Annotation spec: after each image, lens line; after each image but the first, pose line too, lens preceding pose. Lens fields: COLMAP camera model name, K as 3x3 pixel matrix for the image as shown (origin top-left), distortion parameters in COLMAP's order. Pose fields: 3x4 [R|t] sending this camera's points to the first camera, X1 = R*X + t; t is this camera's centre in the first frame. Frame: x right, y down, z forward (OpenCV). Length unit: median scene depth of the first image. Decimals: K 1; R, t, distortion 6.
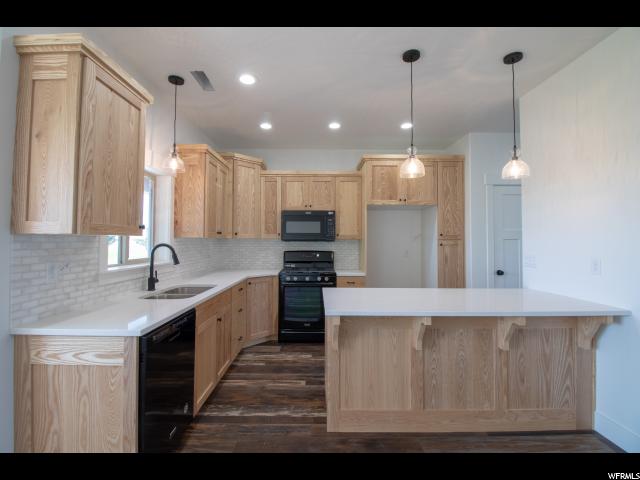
lens RADIAL K [[294.6, 0, 308.4], [0, 294.6, 232.4], [0, 0, 1]] dist [-0.005593, -0.009807]
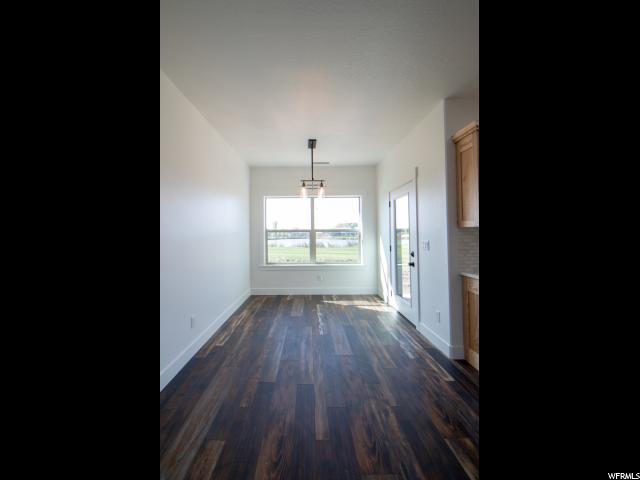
lens RADIAL K [[226.7, 0, 307.4], [0, 226.7, 226.7], [0, 0, 1]] dist [-0.001192, -0.000216]
pose [[-0.003310, -0.031270, -0.999505, 0.297937], [0.035360, 0.998882, -0.031368, 0.005456], [0.999369, -0.035446, -0.002200, -0.050707]]
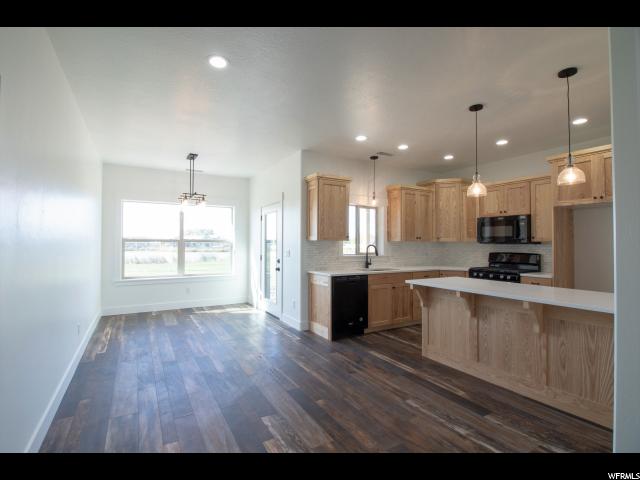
lens RADIAL K [[294.6, 0, 309.2], [0, 294.6, 237.2], [0, 0, 1]] dist [-0.005593, -0.009807]
pose [[0.501266, -0.019170, -0.865081, 0.786800], [0.022183, 0.999711, -0.009300, -0.000581], [0.865009, -0.014529, 0.501546, -0.260117]]
